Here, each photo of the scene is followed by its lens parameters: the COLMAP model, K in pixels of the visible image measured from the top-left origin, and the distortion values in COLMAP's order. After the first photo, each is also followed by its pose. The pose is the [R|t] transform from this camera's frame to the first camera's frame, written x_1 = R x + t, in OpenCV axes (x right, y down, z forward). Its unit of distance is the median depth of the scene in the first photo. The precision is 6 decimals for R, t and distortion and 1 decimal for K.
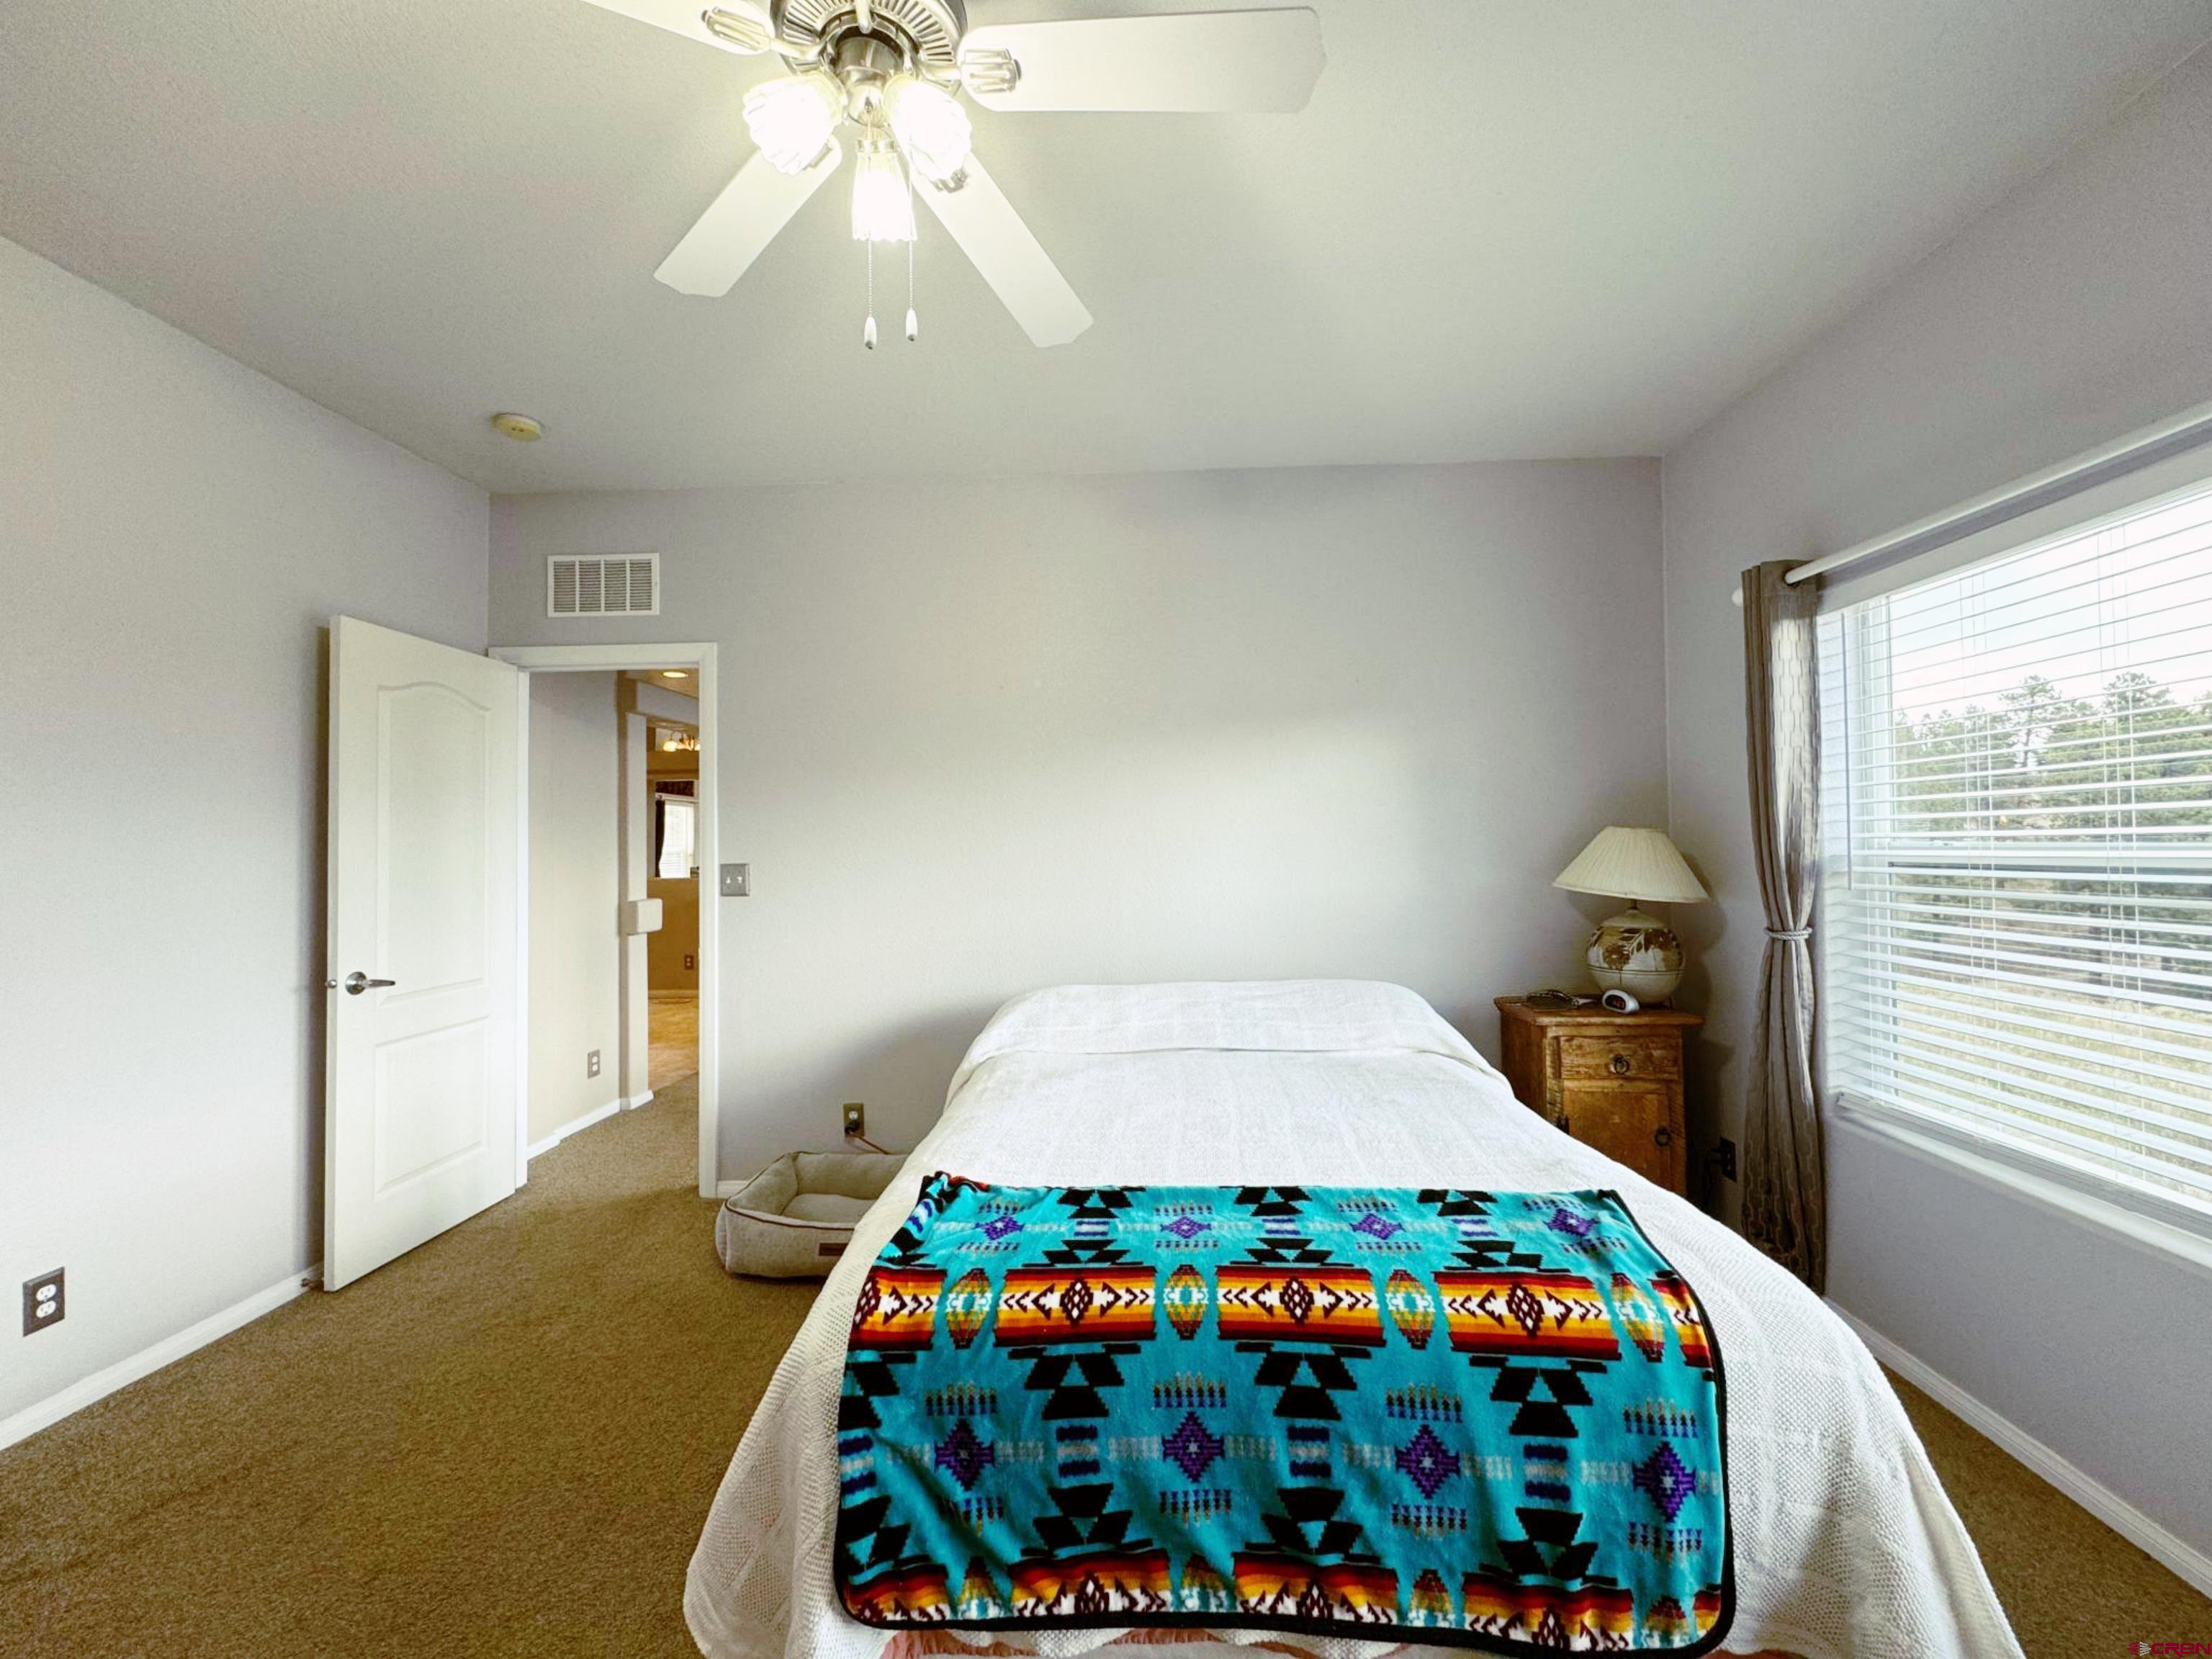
lens RADIAL K [[883.4, 0, 1105.9], [0, 883.4, 829.9], [0, 0, 1]] dist [-0.001023, -0.000352]
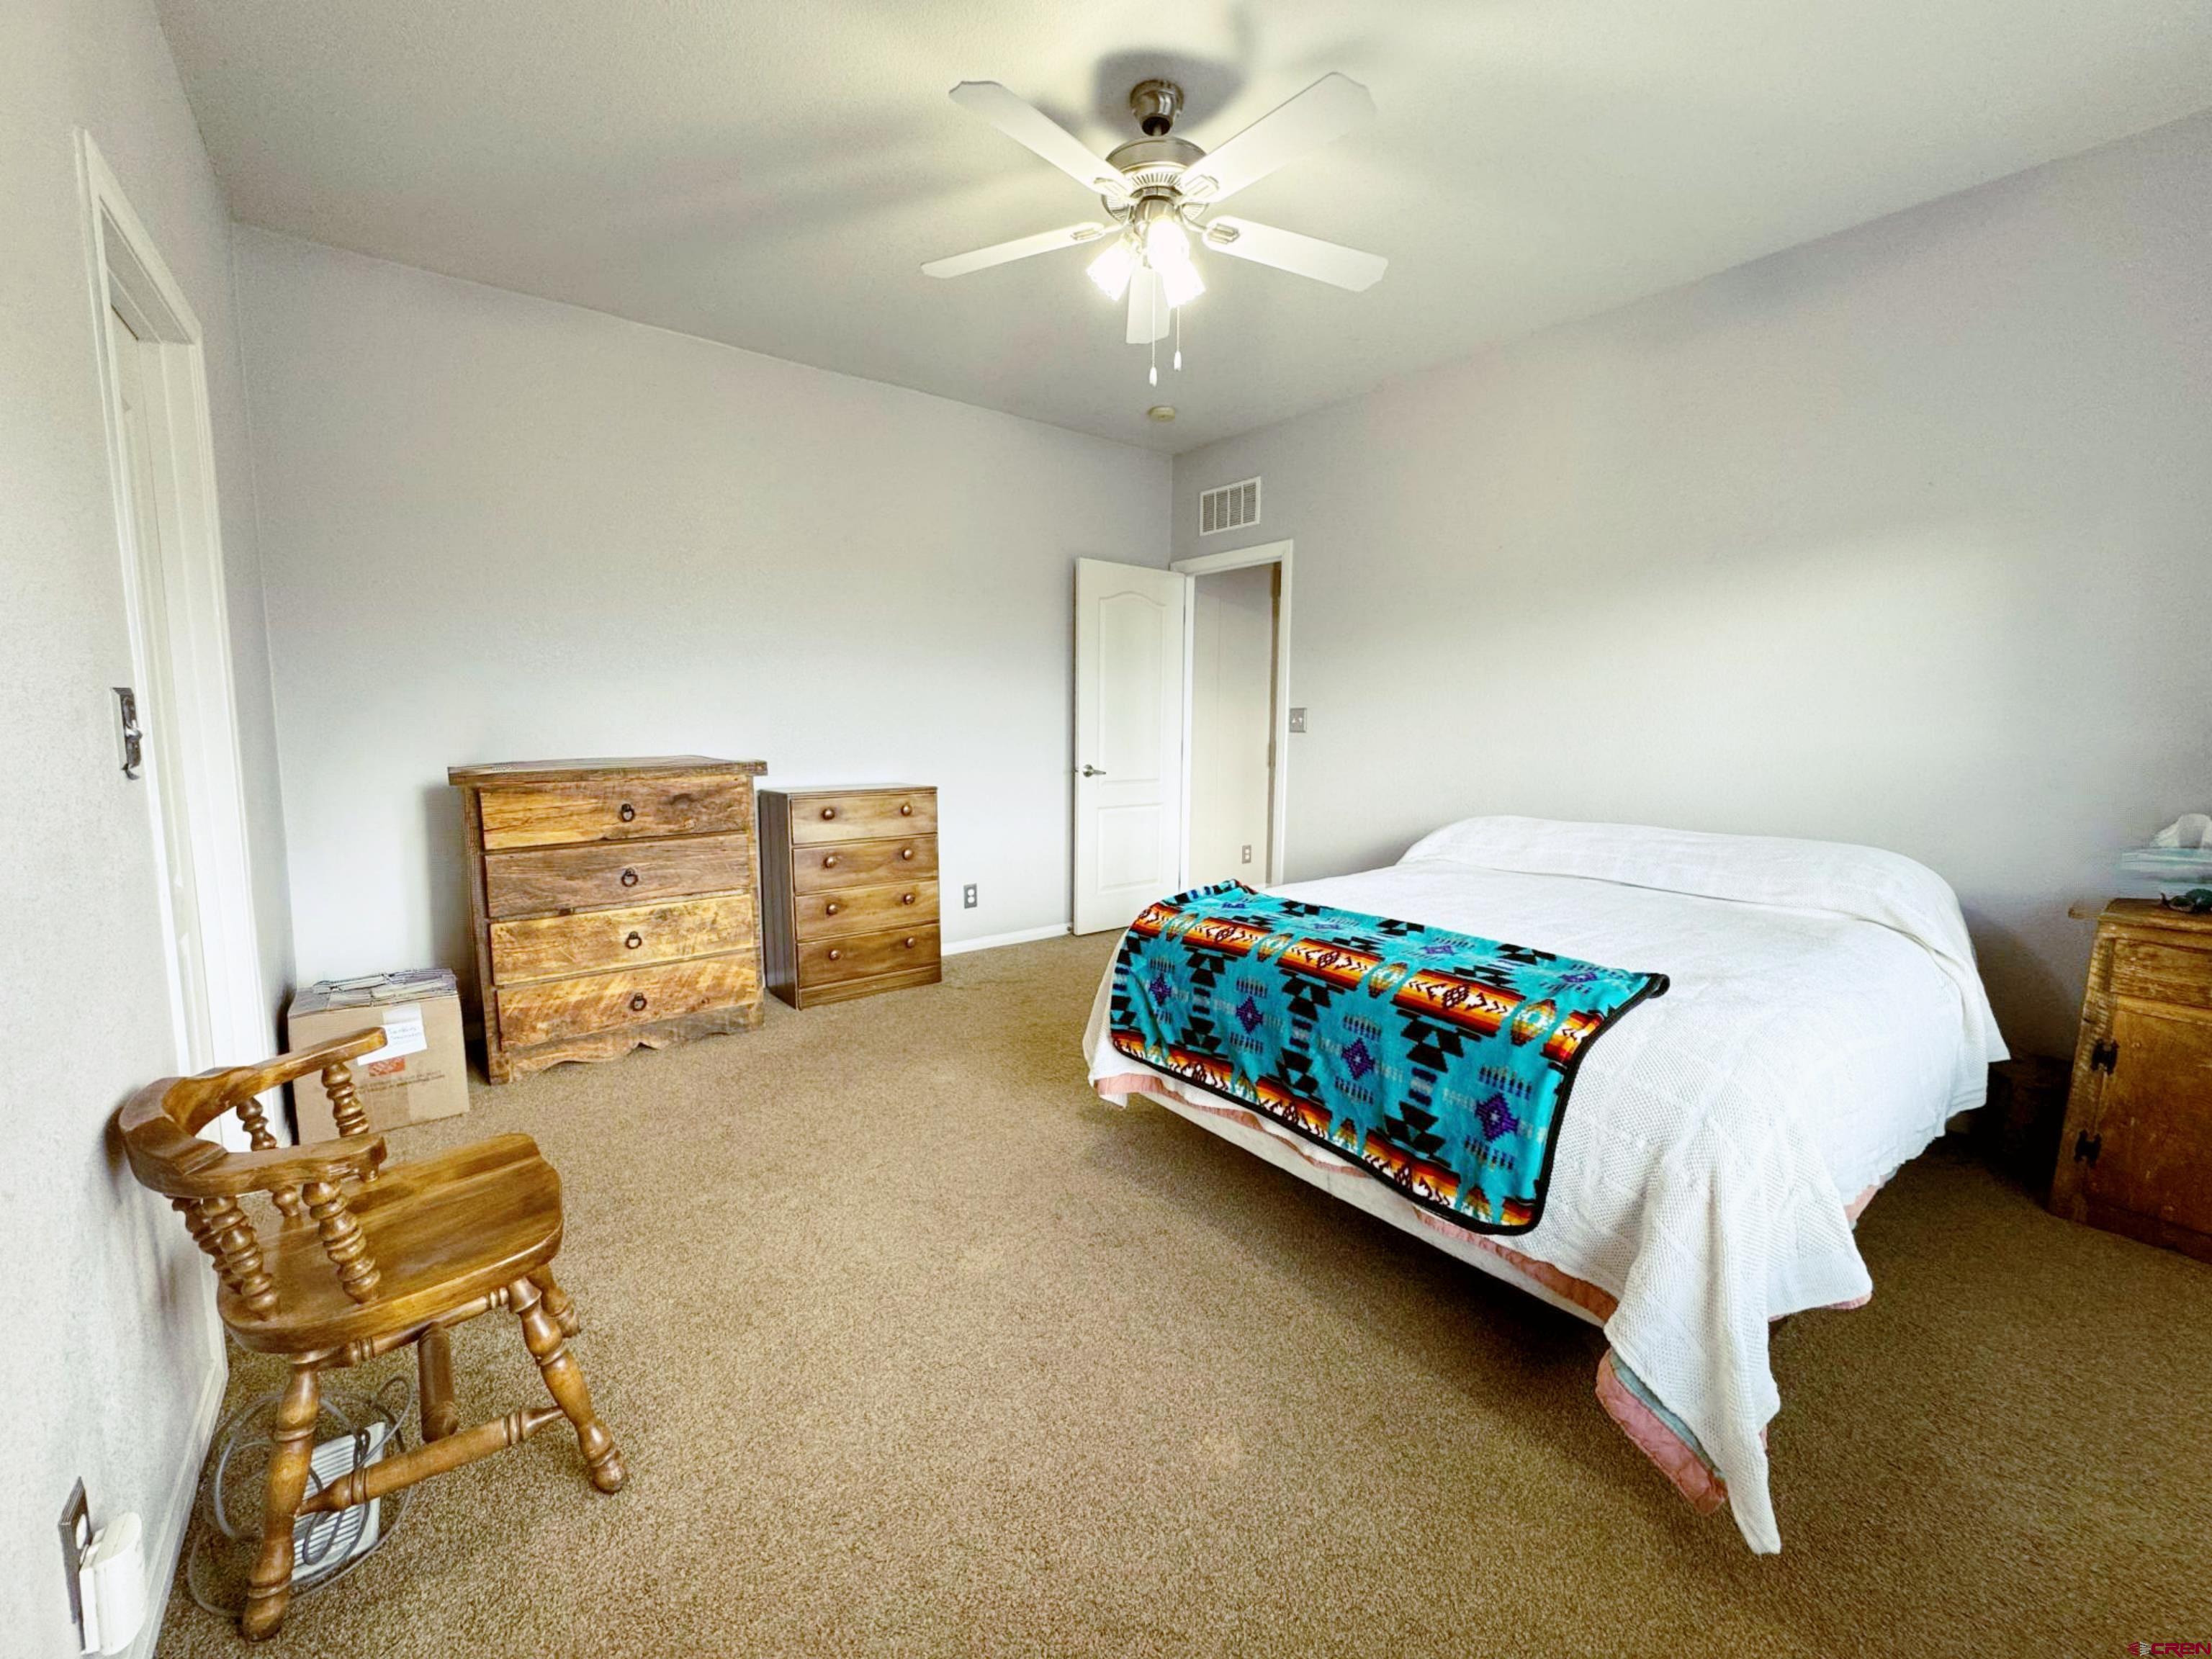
lens RADIAL K [[883.4, 0, 1102.6], [0, 883.4, 827.5], [0, 0, 1]] dist [-0.001023, -0.000352]
pose [[0.657144, 0.108251, -0.745951, 1.182249], [-0.001622, 0.989835, 0.142213, 0.080318], [0.753763, -0.092244, 0.650640, -0.330644]]
